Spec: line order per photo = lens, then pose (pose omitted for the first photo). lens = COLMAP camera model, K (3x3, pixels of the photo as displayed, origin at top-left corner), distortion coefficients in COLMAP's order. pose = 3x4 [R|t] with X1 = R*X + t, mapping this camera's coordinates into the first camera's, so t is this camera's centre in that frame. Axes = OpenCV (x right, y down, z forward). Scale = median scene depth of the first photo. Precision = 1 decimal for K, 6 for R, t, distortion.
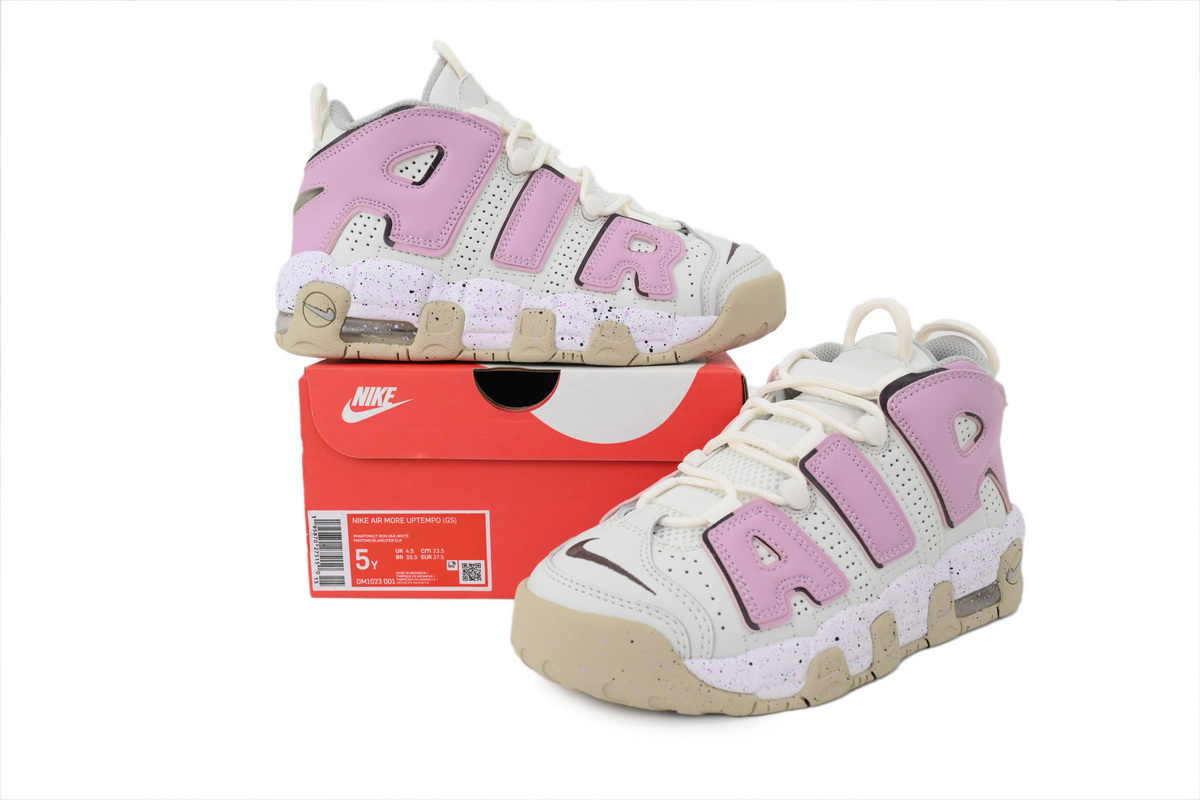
lens RADIAL K [[1013.6, 0, 600.0], [0, 1013.6, 400.0], [0, 0, 1]] dist [-0.000558, 0.000600]
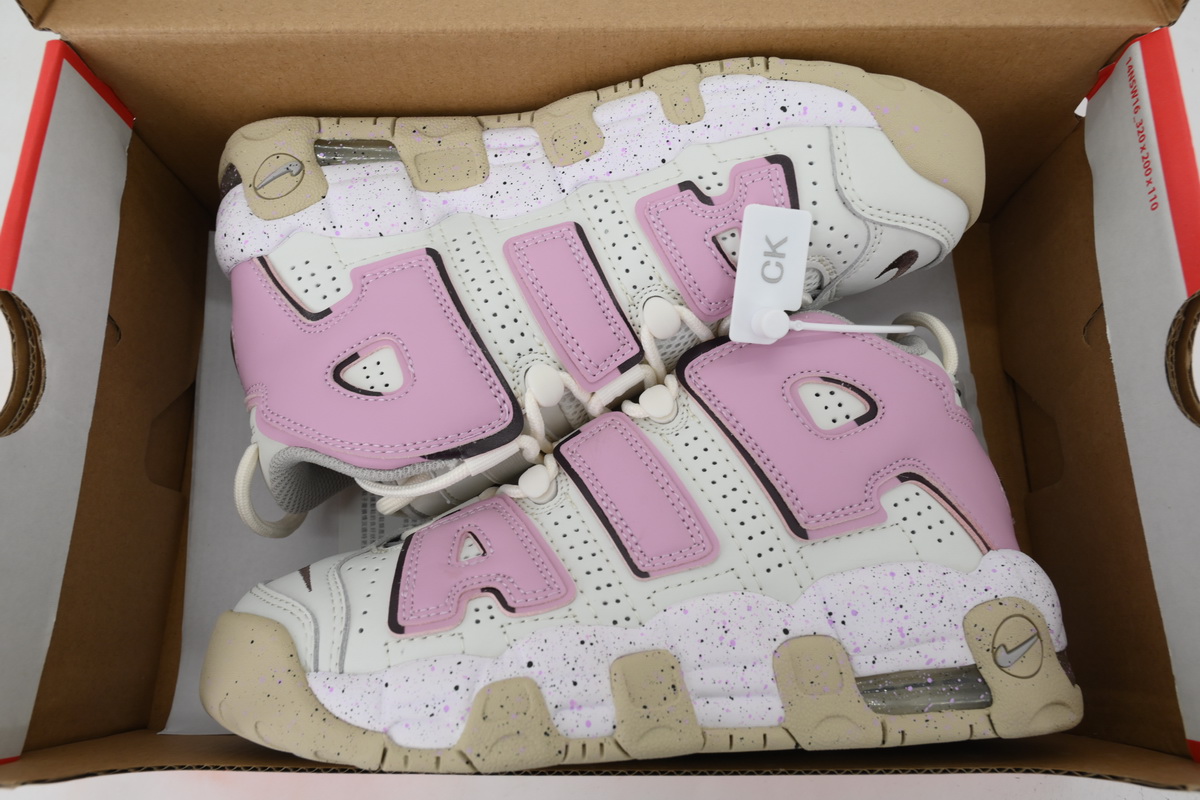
lens RADIAL K [[817.8, 0, 600.0], [0, 817.8, 400.0], [0, 0, 1]] dist [0.002322, 0.000341]
pose [[0.851918, -0.178338, -0.492373, 0.541381], [-0.050002, 0.908229, -0.415476, 0.286269], [0.521283, 0.378571, 0.764819, 0.532604]]
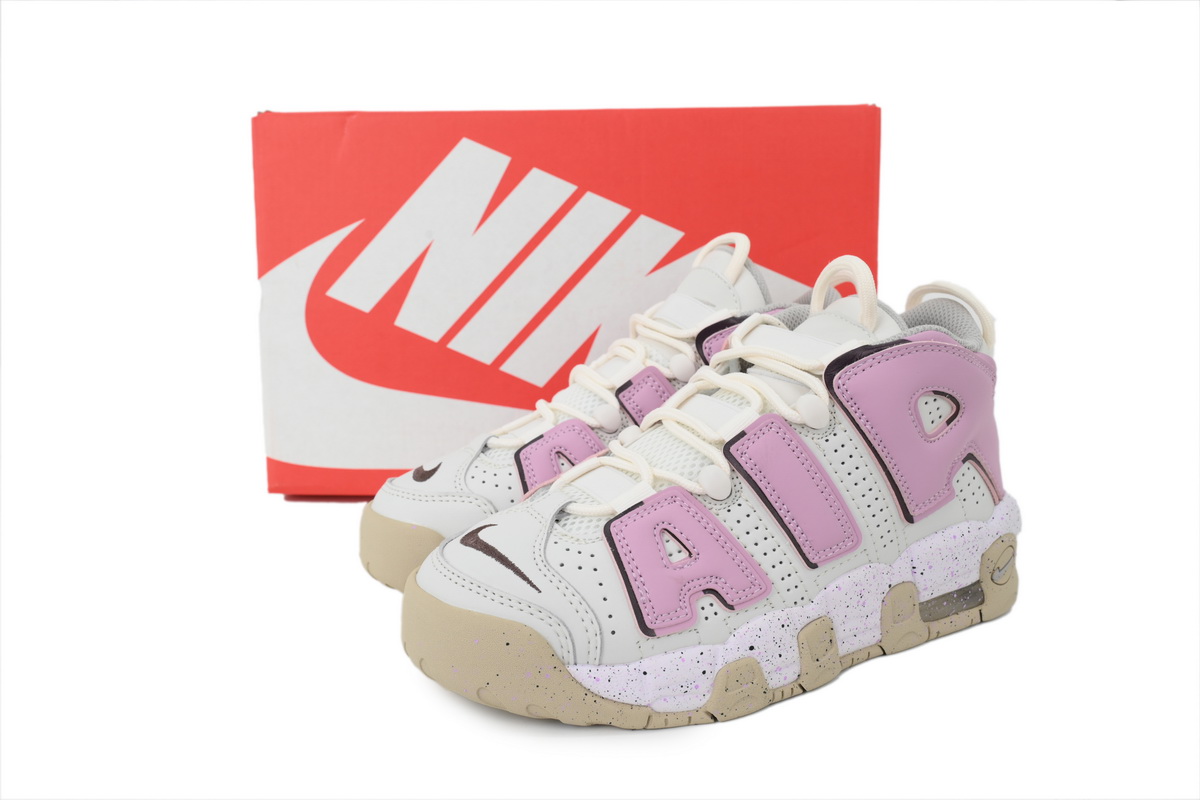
lens RADIAL K [[1013.6, 0, 600.0], [0, 1013.6, 400.0], [0, 0, 1]] dist [-0.000558, 0.000600]
pose [[0.991315, 0.018237, -0.130241, 0.205549], [-0.010226, 0.998029, 0.061915, -0.032800], [0.131113, -0.060045, 0.989547, 0.114695]]
